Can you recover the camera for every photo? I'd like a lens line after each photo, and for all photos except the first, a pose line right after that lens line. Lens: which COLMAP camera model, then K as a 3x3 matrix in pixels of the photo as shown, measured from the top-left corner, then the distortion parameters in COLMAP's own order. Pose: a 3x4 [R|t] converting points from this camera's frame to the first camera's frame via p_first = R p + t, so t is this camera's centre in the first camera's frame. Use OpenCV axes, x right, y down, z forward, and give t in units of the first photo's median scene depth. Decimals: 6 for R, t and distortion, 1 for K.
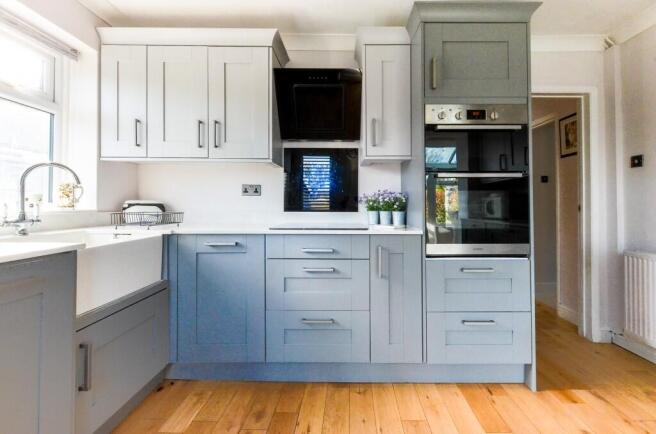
lens RADIAL K [[302.7, 0, 337.7], [0, 302.7, 199.8], [0, 0, 1]] dist [0.014203, -0.003760]
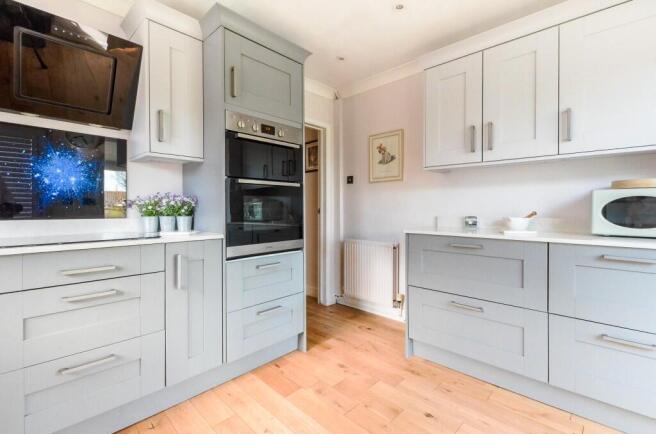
lens RADIAL K [[302.7, 0, 339.4], [0, 302.7, 208.3], [0, 0, 1]] dist [0.014203, -0.003760]
pose [[0.668080, -0.002403, 0.744086, -0.207047], [-0.009626, 0.999883, 0.011872, -0.001845], [-0.744027, -0.015095, 0.667979, 0.036279]]
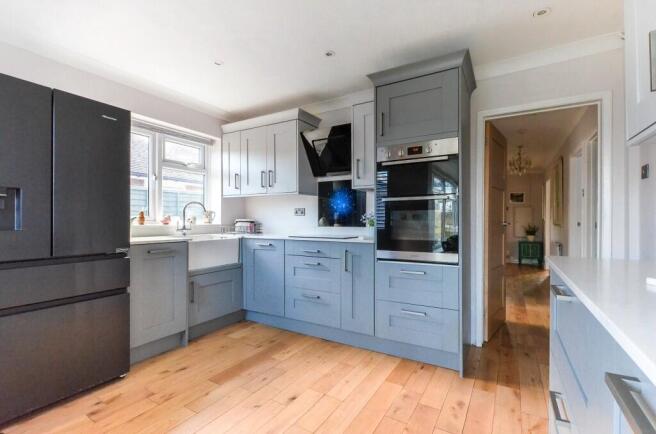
lens RADIAL K [[302.7, 0, 329.4], [0, 302.7, 221.2], [0, 0, 1]] dist [0.014203, -0.003760]
pose [[0.858736, -0.001642, -0.512416, 0.775270], [0.009560, 0.999872, 0.012818, -0.004594], [0.512330, -0.015906, 0.858641, -0.268051]]
